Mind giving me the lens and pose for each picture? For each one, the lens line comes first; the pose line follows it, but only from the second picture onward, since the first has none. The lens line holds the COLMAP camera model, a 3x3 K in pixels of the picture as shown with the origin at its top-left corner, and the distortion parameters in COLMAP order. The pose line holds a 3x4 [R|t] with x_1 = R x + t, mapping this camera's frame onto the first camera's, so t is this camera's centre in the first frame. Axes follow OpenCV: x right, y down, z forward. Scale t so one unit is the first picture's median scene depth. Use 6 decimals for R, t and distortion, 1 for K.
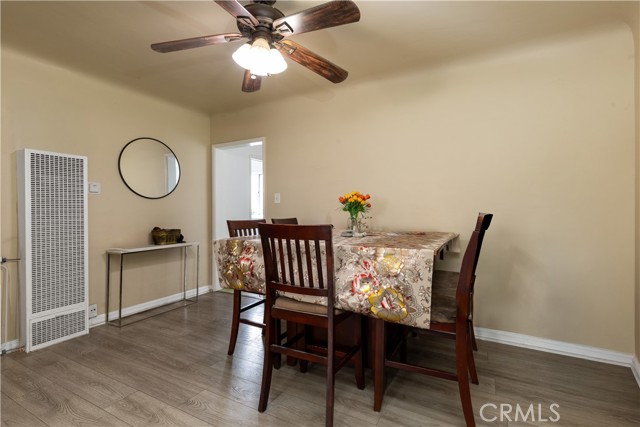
lens RADIAL K [[290.9, 0, 317.6], [0, 290.9, 210.8], [0, 0, 1]] dist [0.001177, -0.000128]
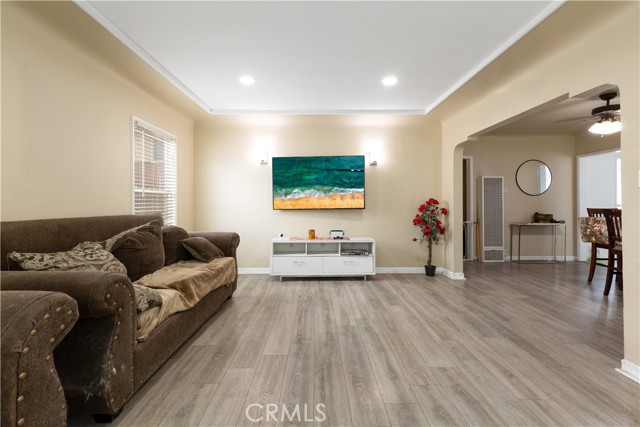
lens RADIAL K [[312.4, 0, 318.8], [0, 312.4, 202.1], [0, 0, 1]] dist [-0.001319, -0.000370]
pose [[0.507876, -0.000816, -0.861430, 0.503229], [0.004342, 0.999989, 0.001612, -0.016655], [0.861419, -0.004559, 0.507875, -1.397056]]
